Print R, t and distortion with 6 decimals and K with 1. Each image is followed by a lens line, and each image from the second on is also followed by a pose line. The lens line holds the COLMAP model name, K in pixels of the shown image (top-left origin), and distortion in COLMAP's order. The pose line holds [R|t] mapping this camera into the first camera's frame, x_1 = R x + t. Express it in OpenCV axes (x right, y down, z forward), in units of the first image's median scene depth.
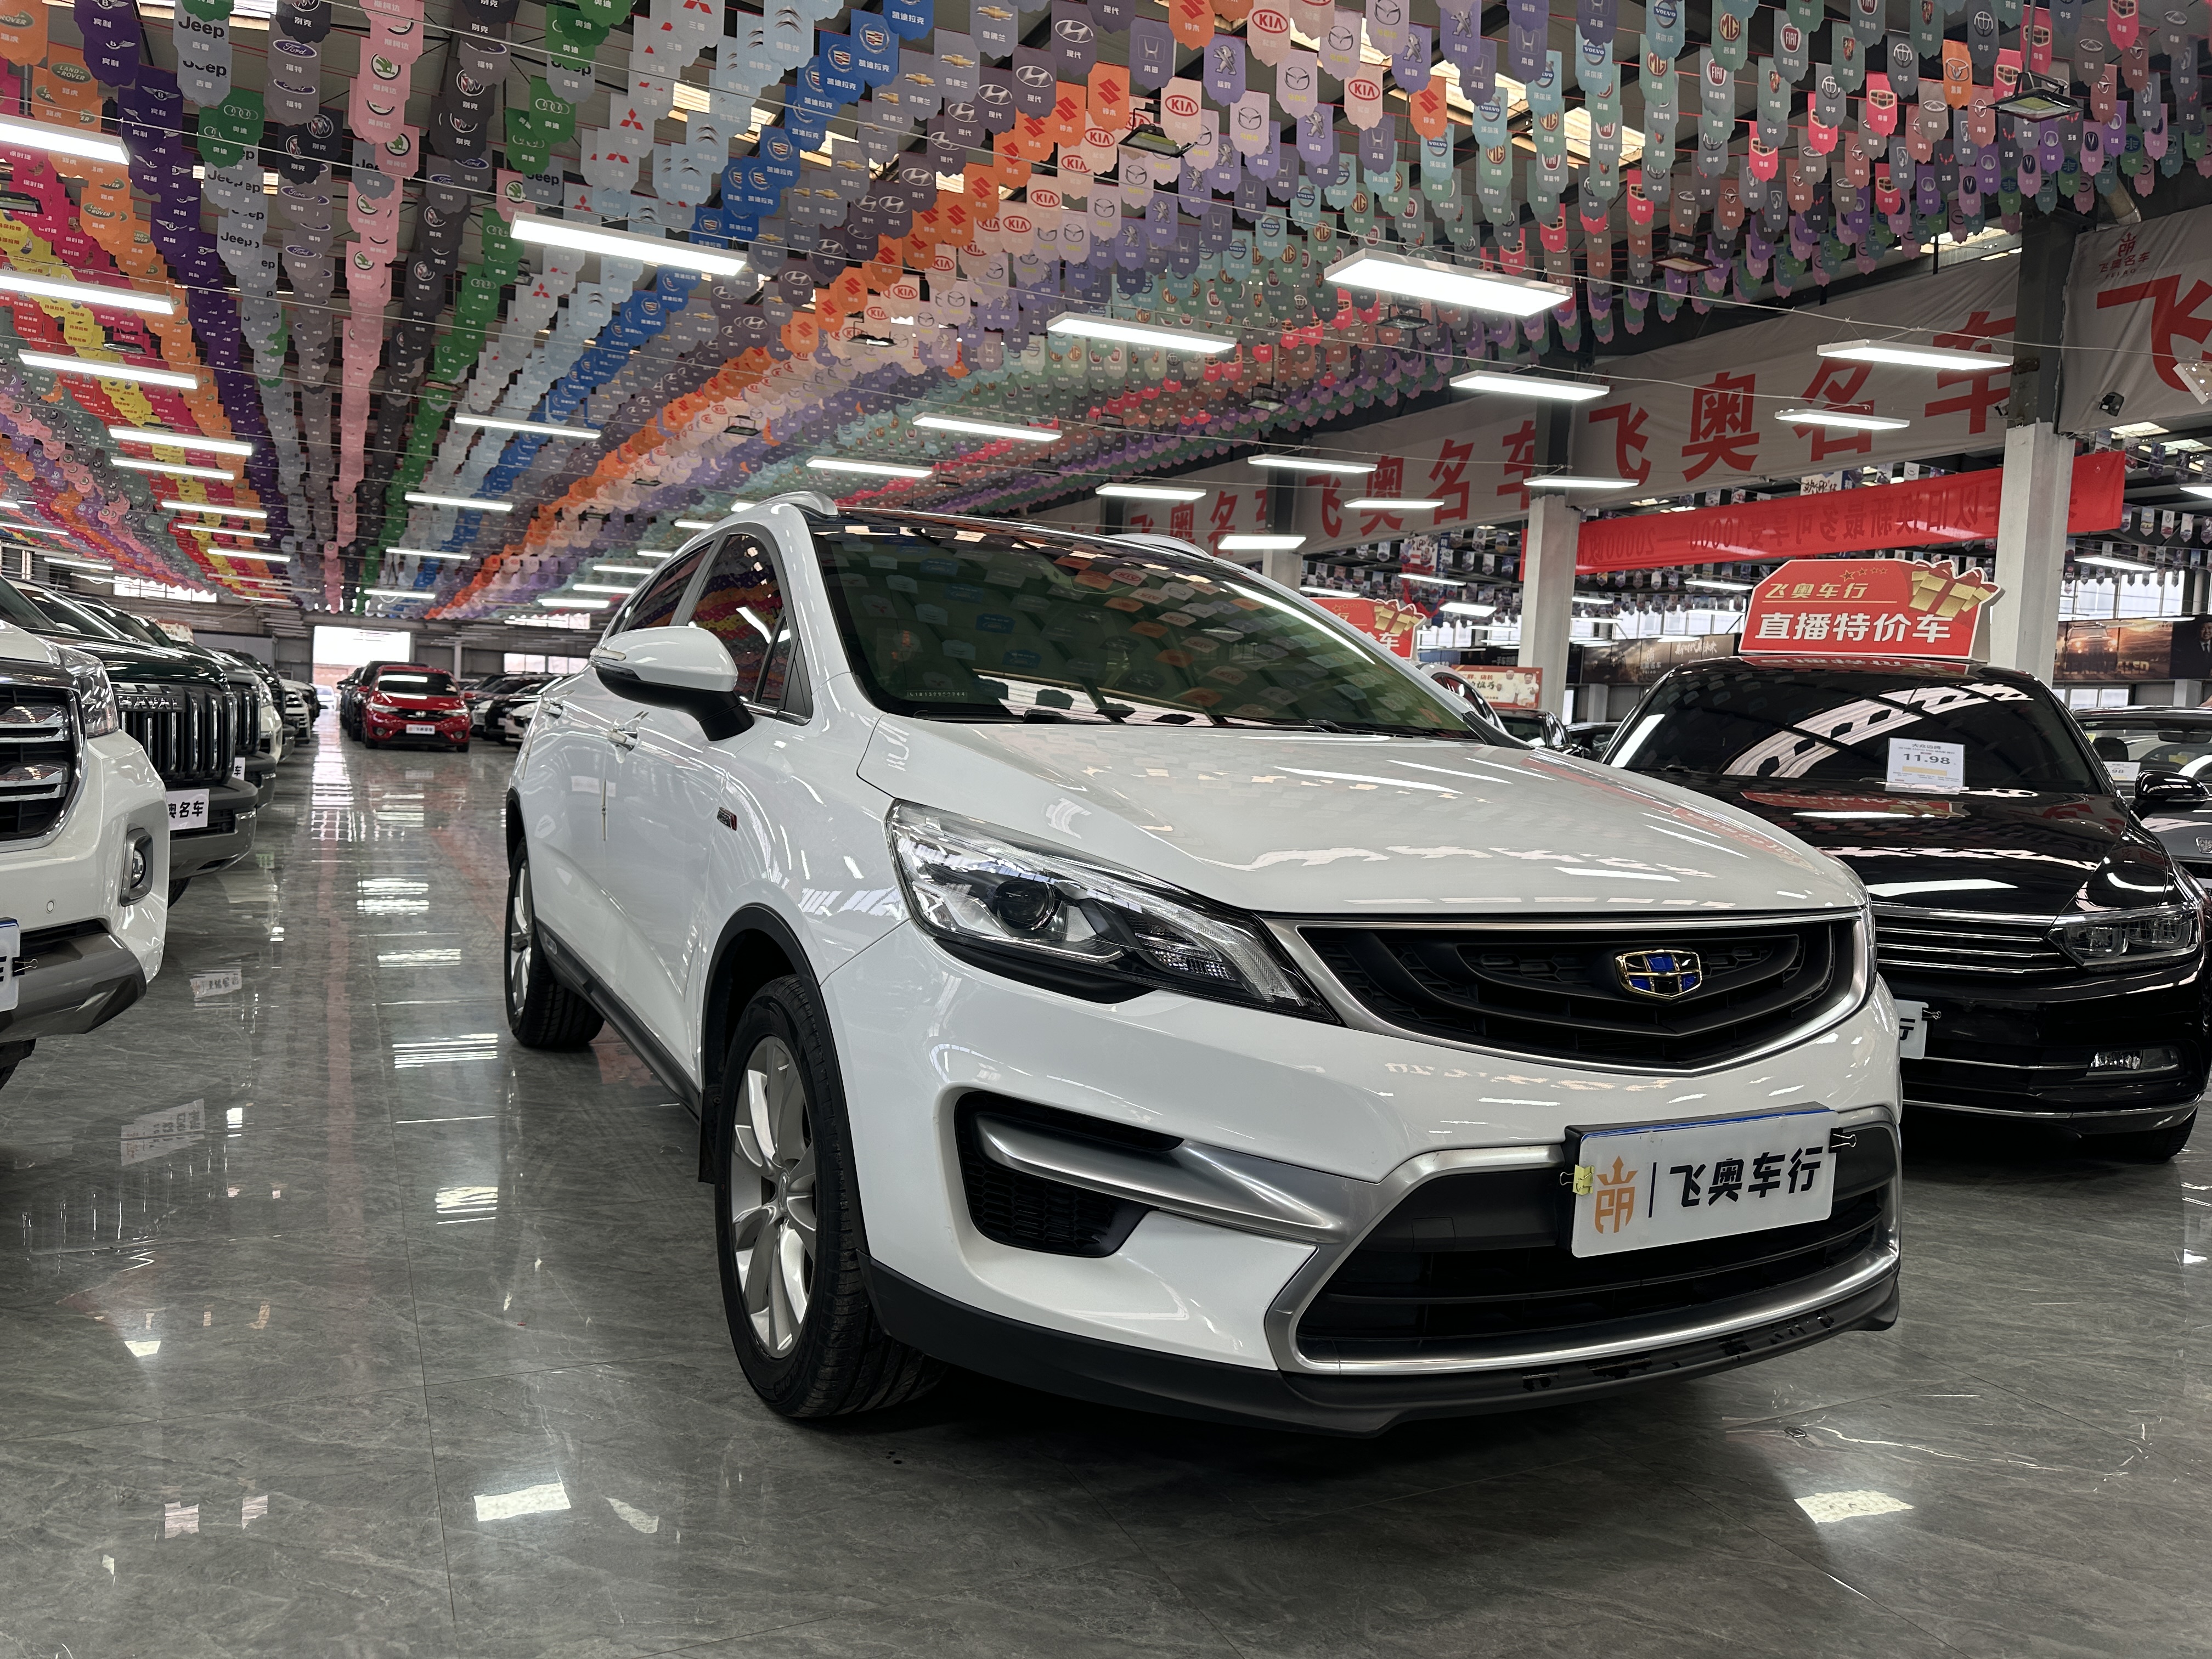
lens RADIAL K [[1594.3, 0, 1110.7], [0, 1594.3, 804.6], [0, 0, 1]] dist [0.060015, -0.068395]
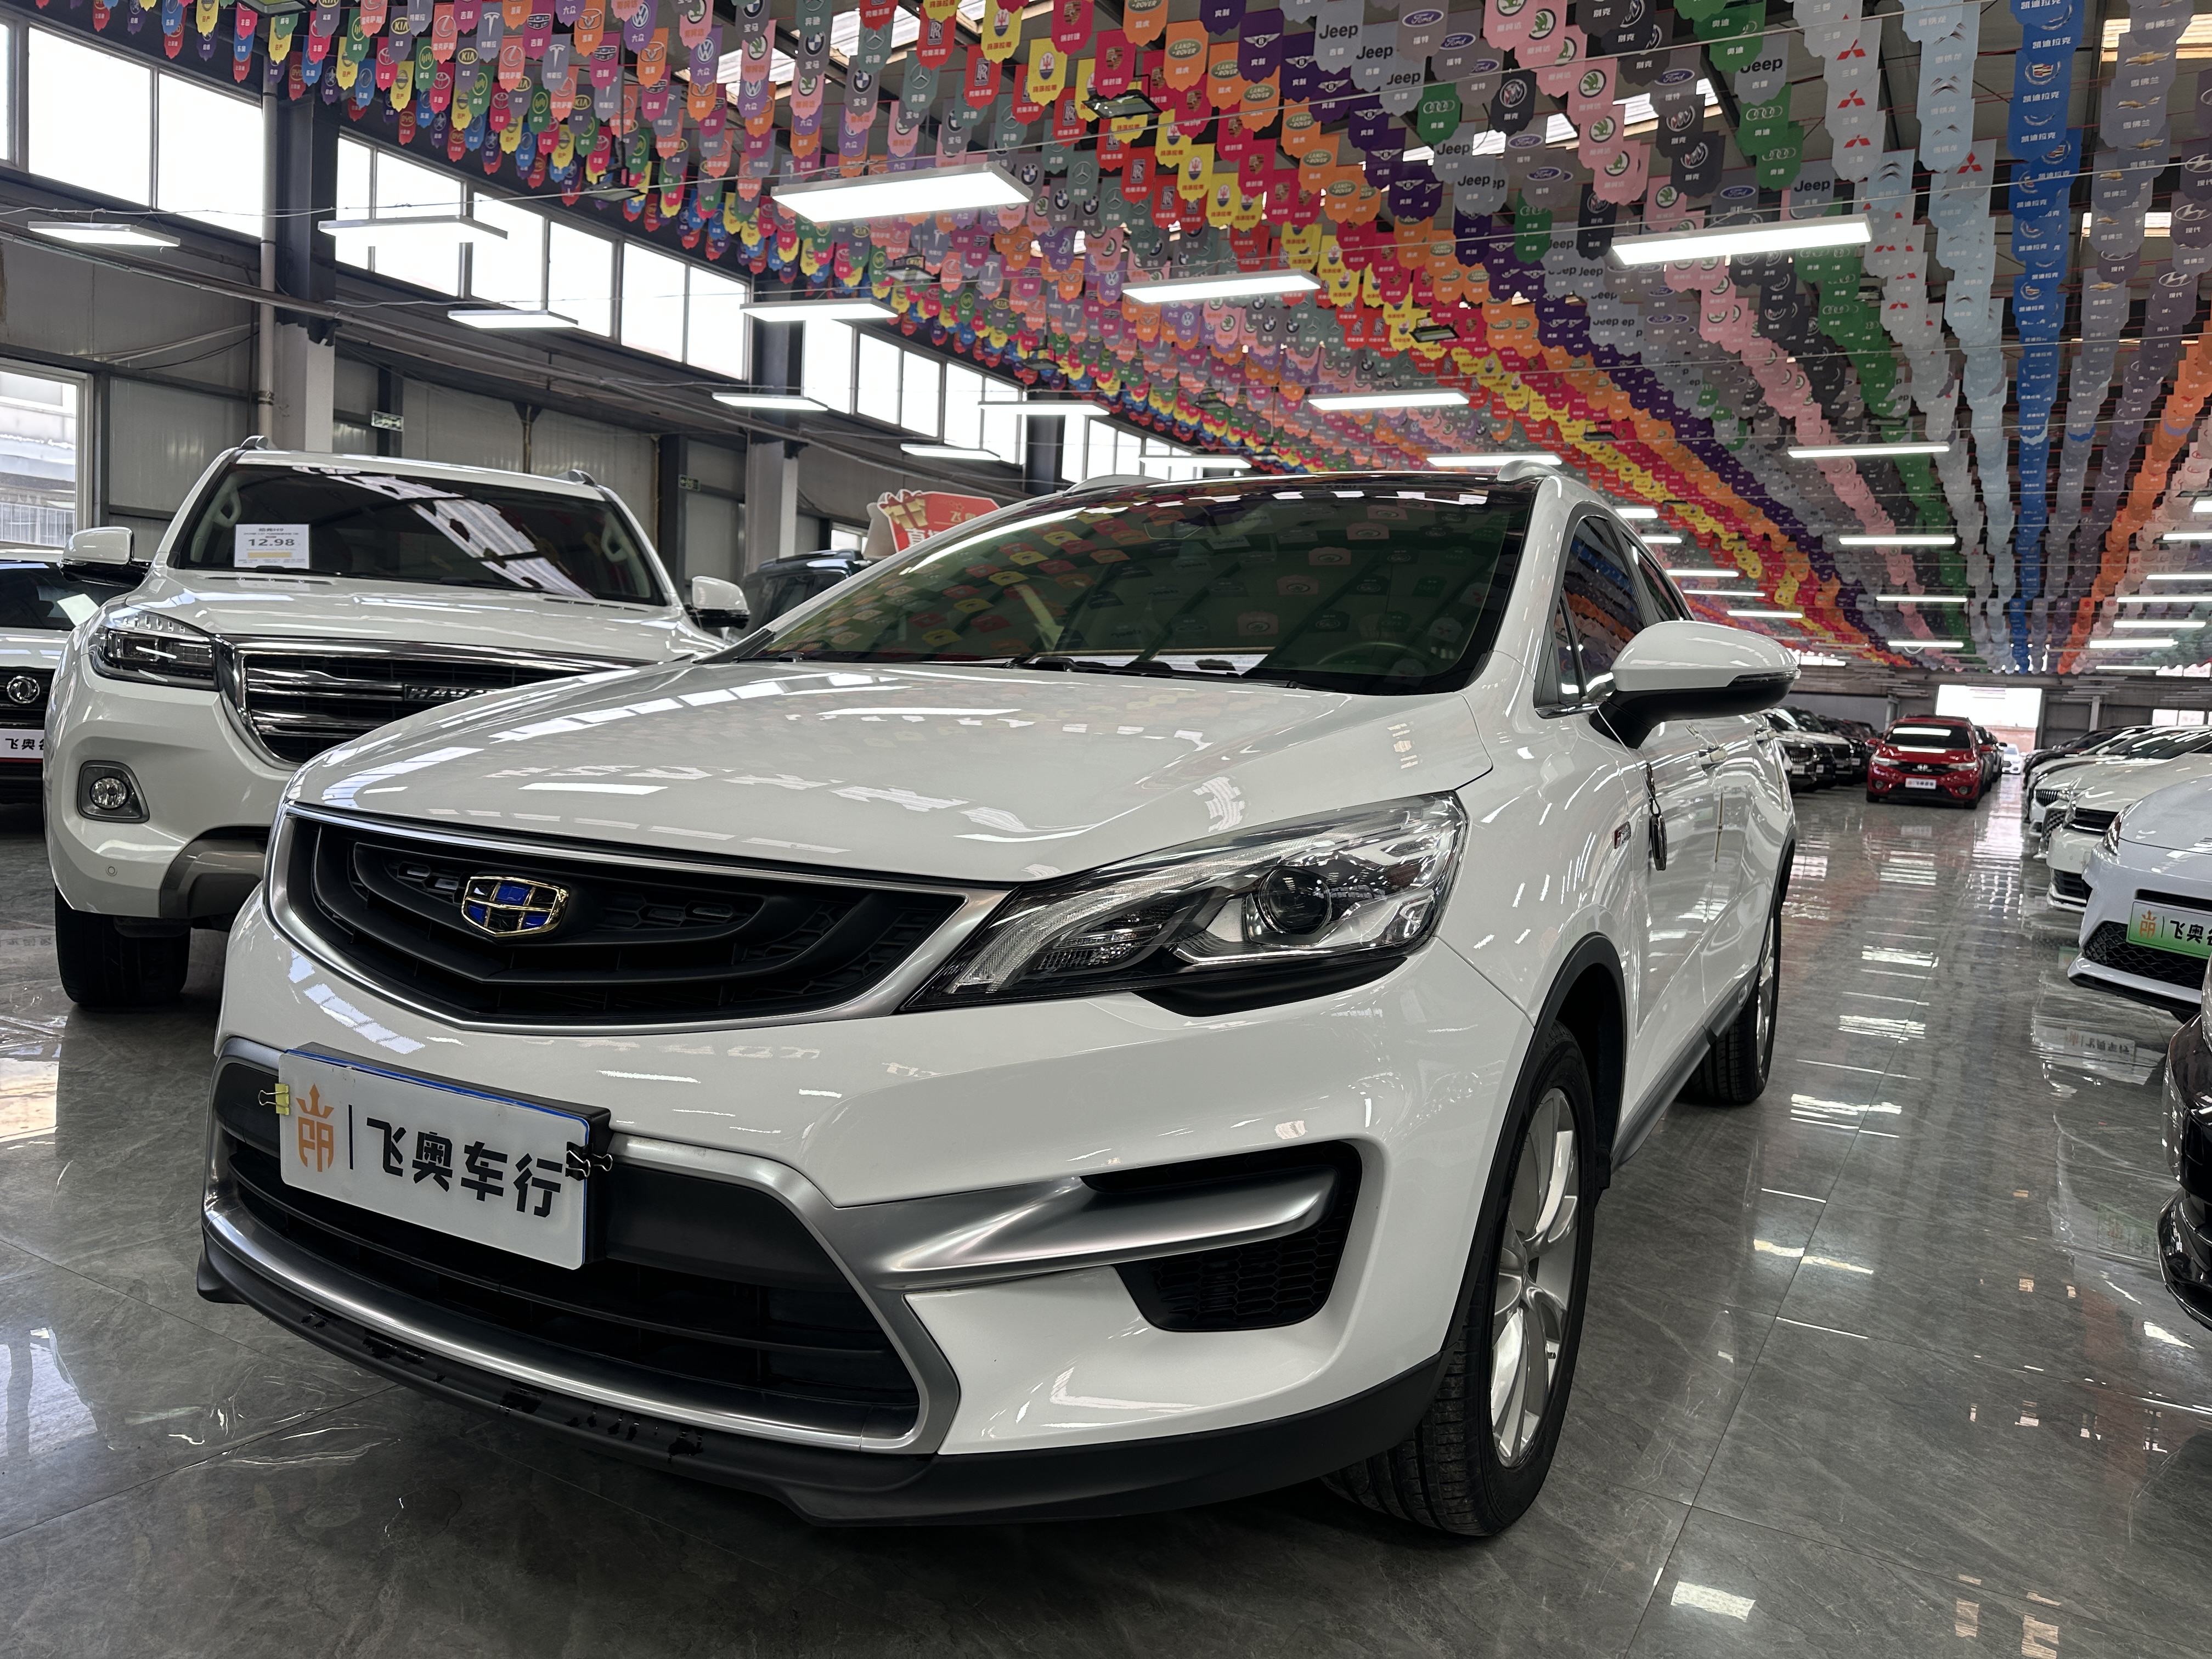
lens RADIAL K [[1594.3, 0, 1110.7], [0, 1594.3, 804.6], [0, 0, 1]] dist [0.060015, -0.068395]
pose [[0.535959, 0.034102, -0.843555, 1.218476], [-0.070153, 0.997527, -0.004246, 0.036422], [0.841324, 0.061453, 0.537026, 0.831230]]
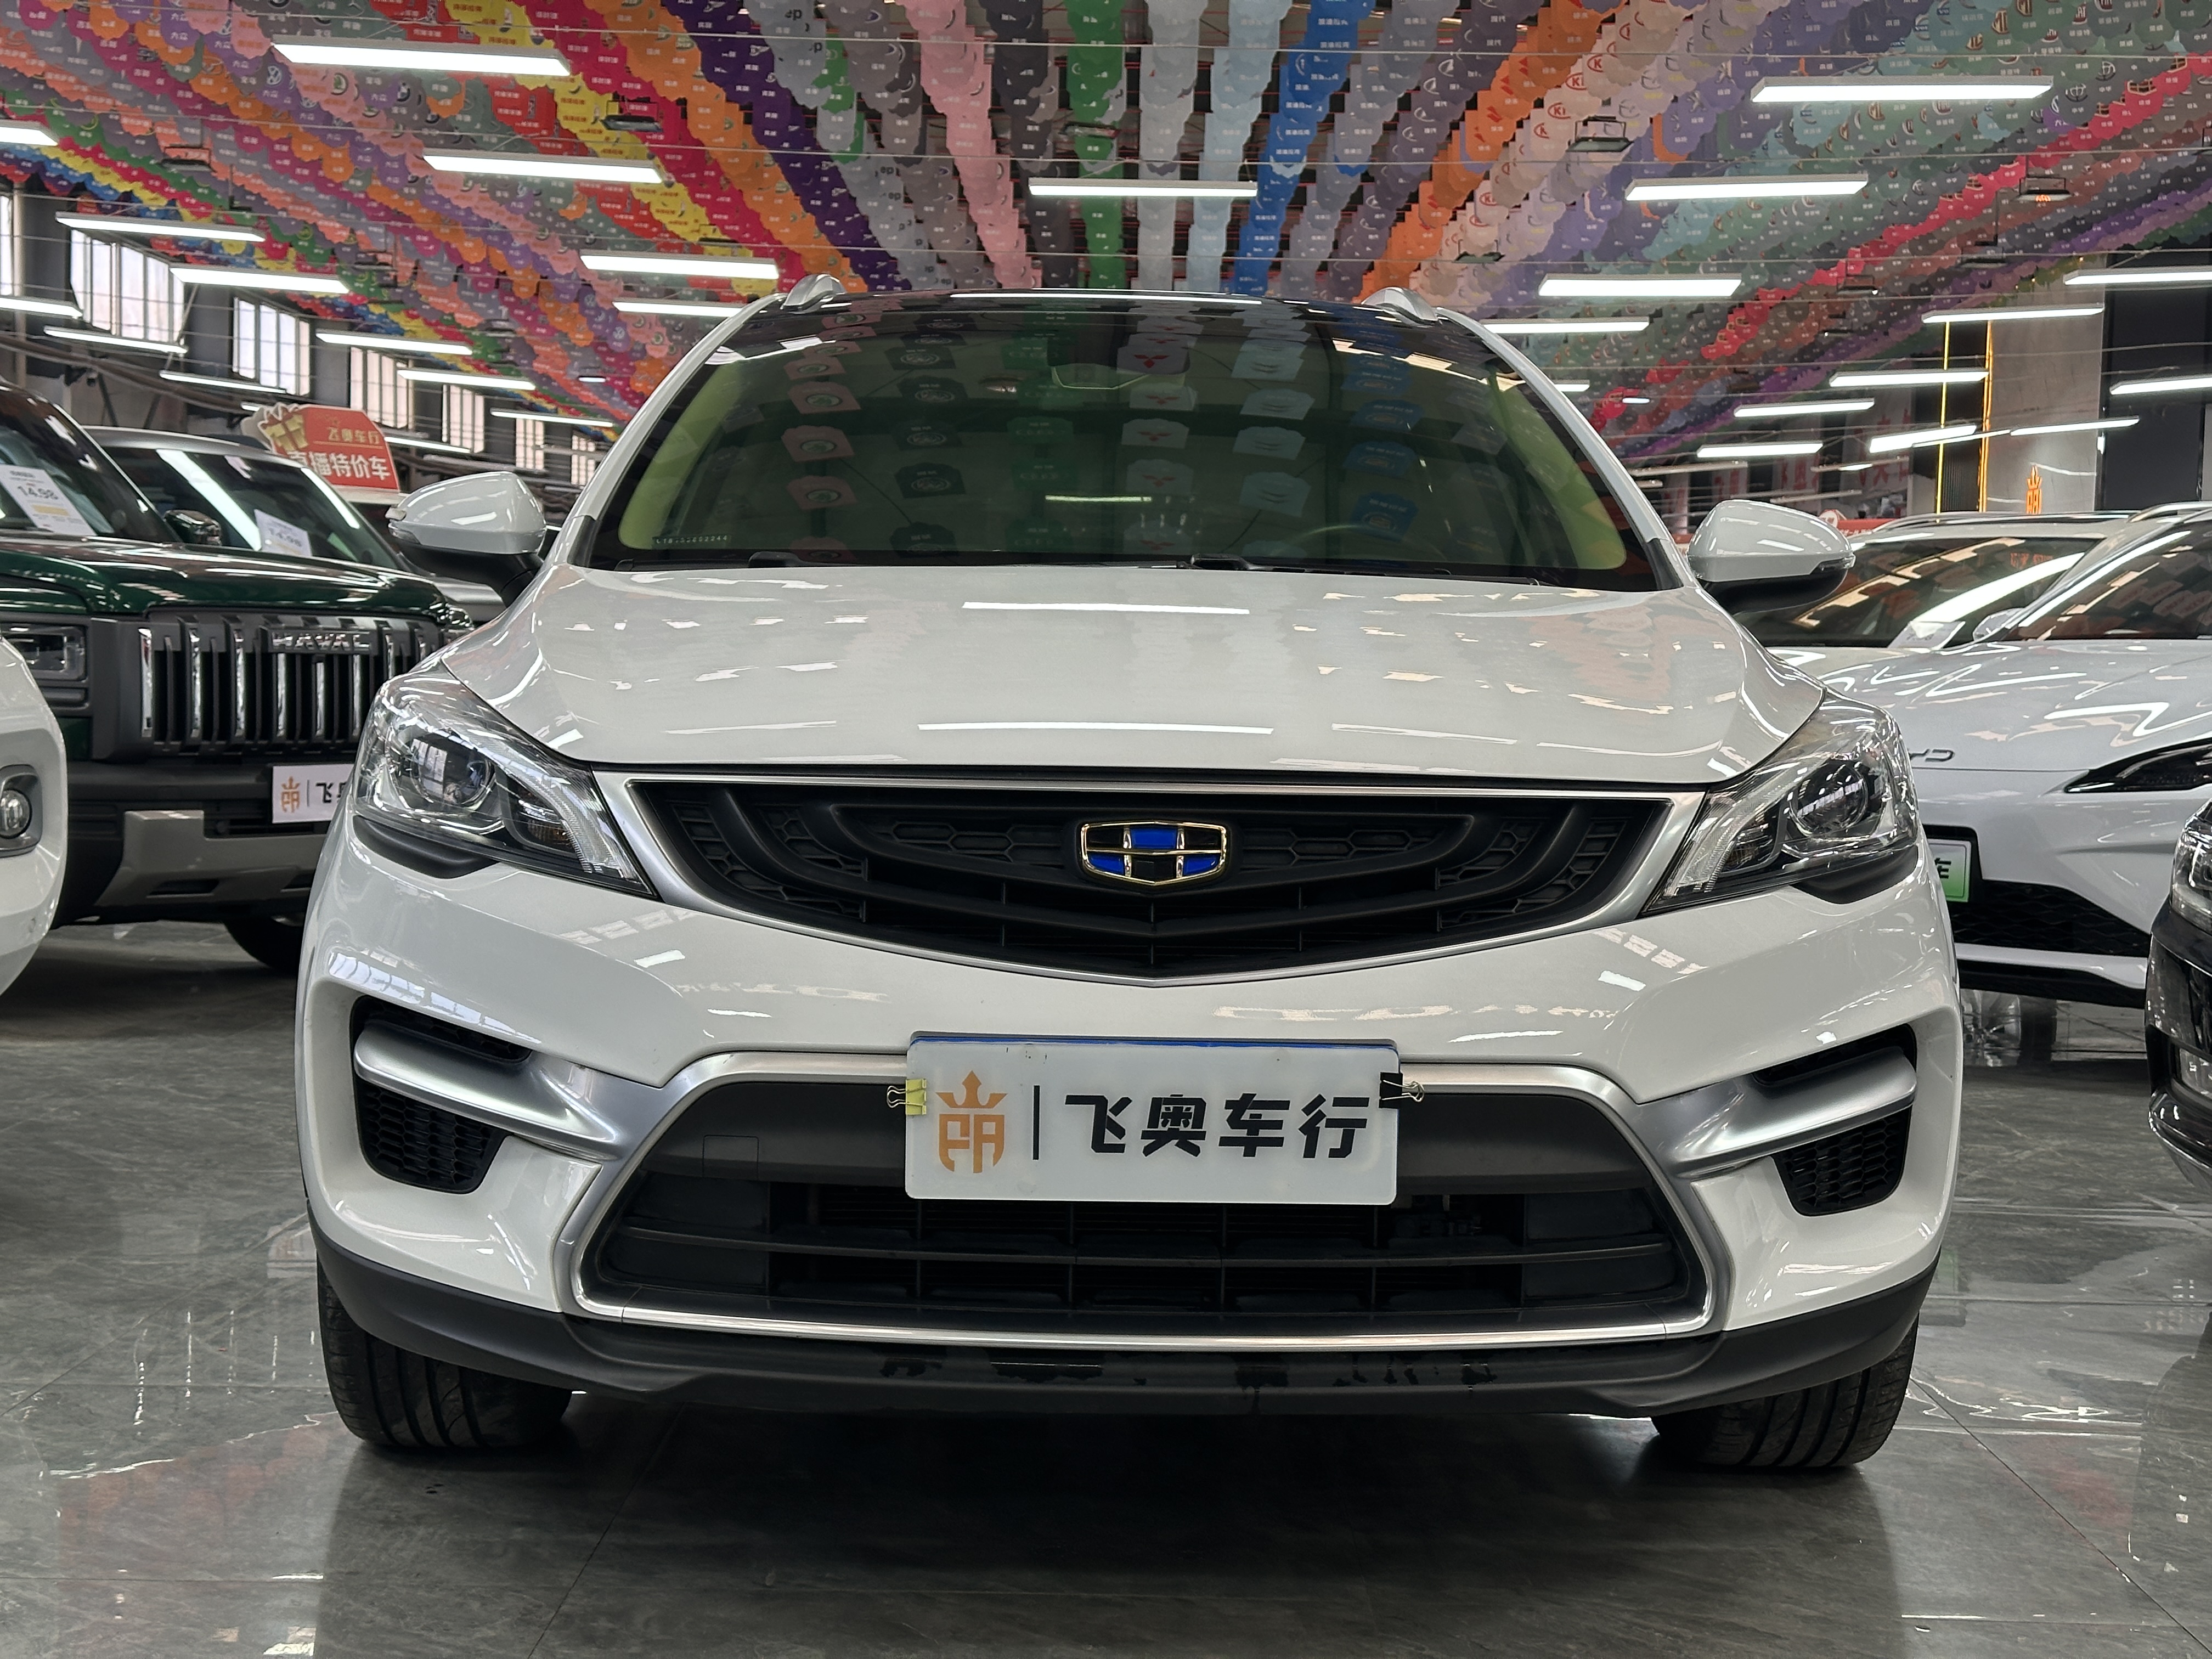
lens RADIAL K [[3186.2, 0, 1106.0], [0, 3186.2, 829.5], [0, 0, 1]] dist [0.227768, -0.028790]
pose [[0.887525, -0.008666, -0.460678, 1.015725], [0.001149, 0.999862, -0.016595, 0.121096], [0.460758, 0.014199, 0.887412, -0.309426]]
